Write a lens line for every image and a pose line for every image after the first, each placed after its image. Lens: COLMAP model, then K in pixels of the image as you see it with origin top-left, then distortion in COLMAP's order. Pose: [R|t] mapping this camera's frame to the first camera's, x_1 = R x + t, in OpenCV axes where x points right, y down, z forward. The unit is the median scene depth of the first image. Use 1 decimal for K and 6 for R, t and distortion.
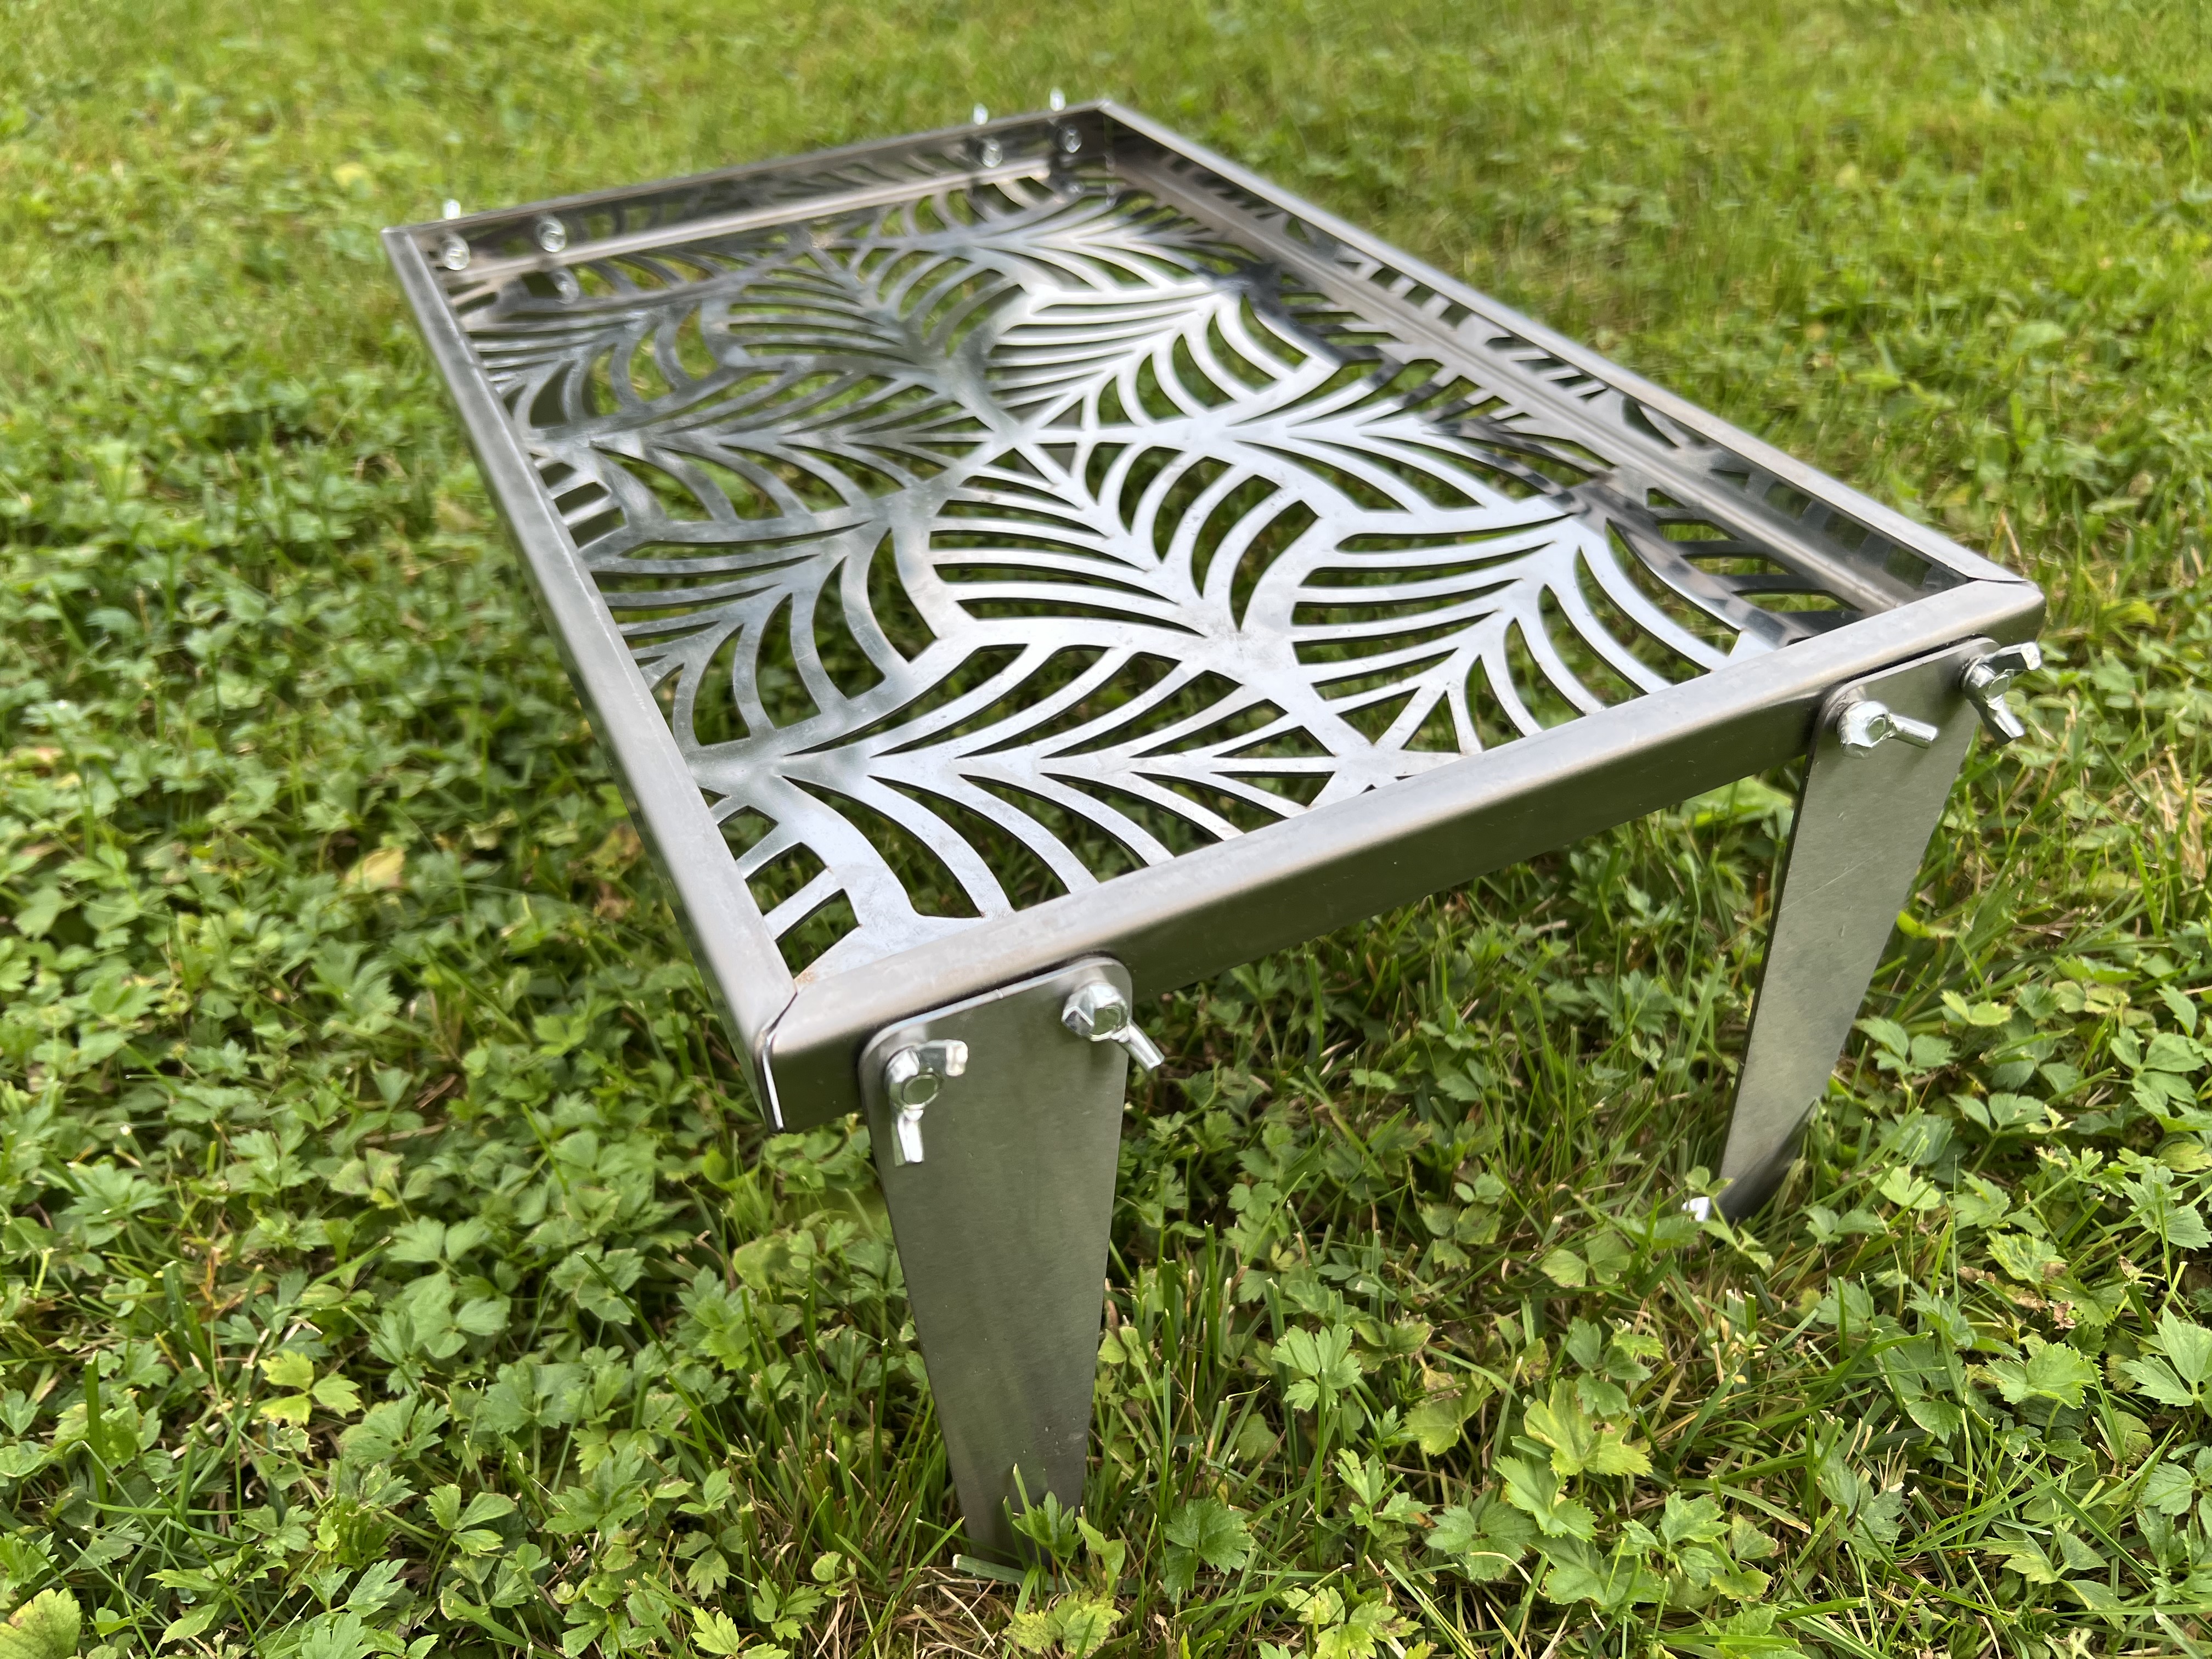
lens RADIAL K [[1717.4, 0, 1106.0], [0, 1717.4, 829.5], [0, 0, 1]] dist [0.003917, -0.001247]
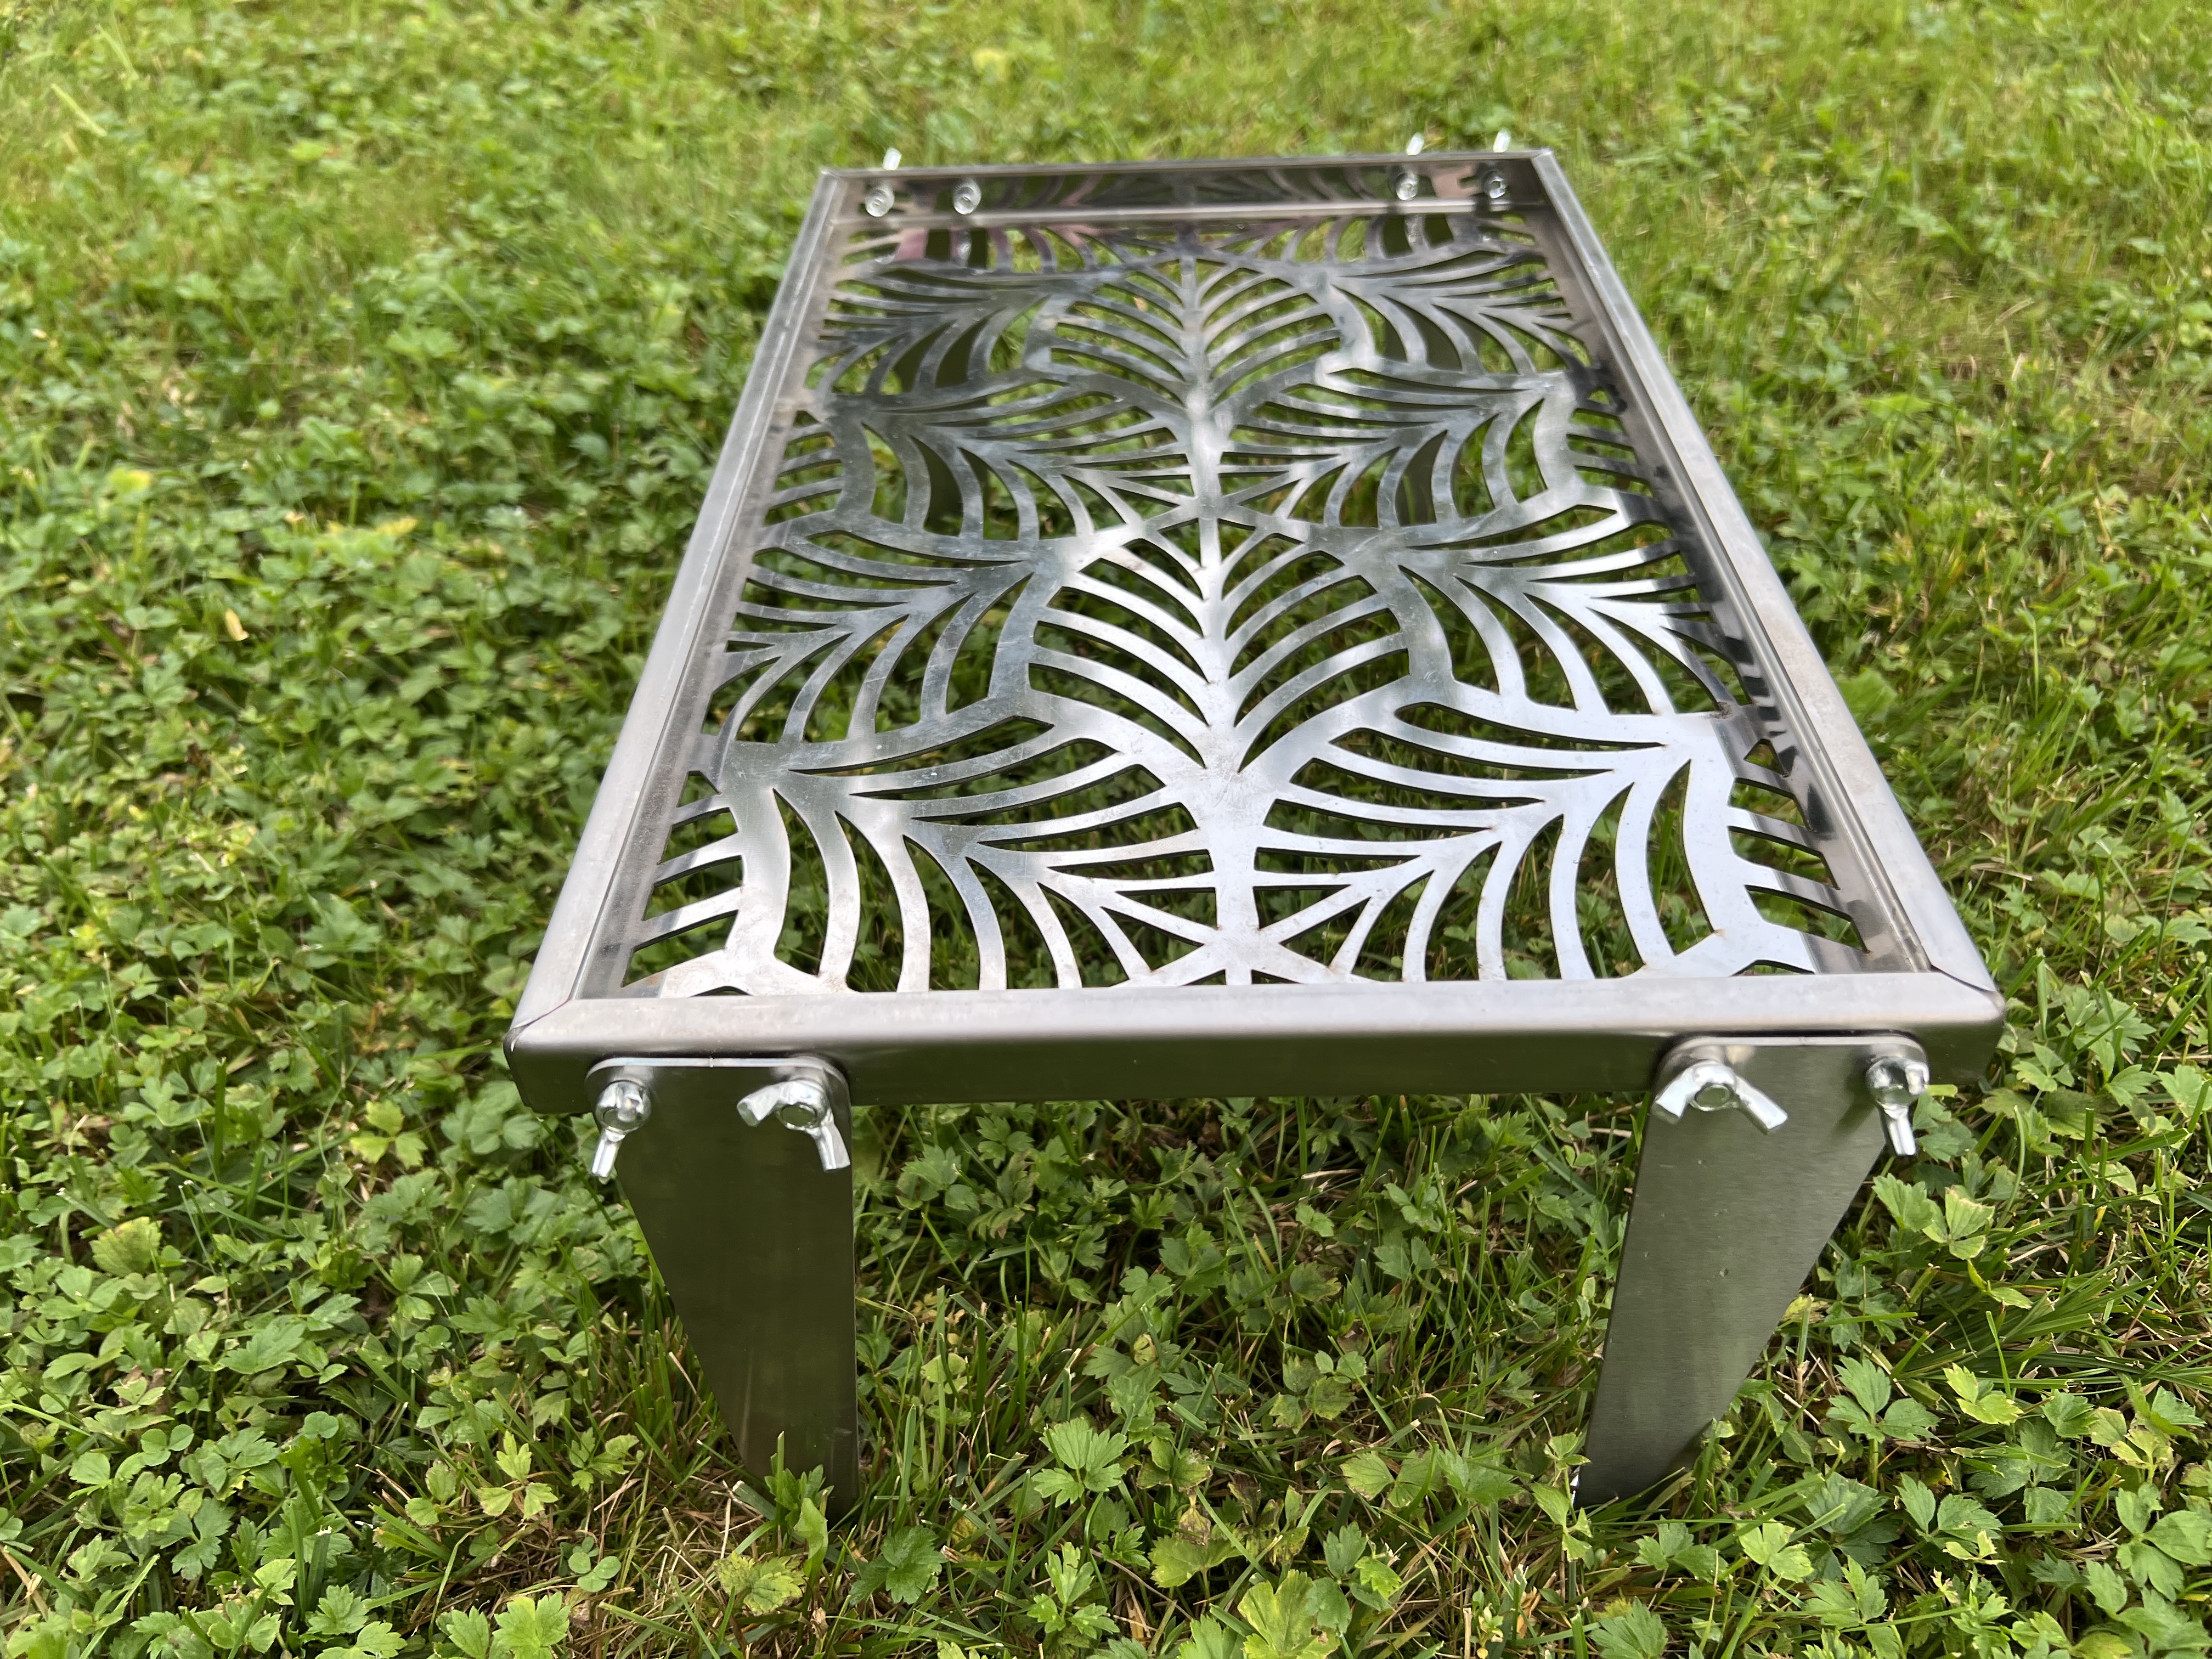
lens RADIAL K [[1717.4, 0, 1106.0], [0, 1717.4, 829.5], [0, 0, 1]] dist [0.003917, -0.001247]
pose [[0.898185, 0.299080, -0.322203, 0.339201], [-0.276654, 0.954130, 0.114447, -0.174399], [0.341652, -0.013656, 0.939727, 0.012646]]
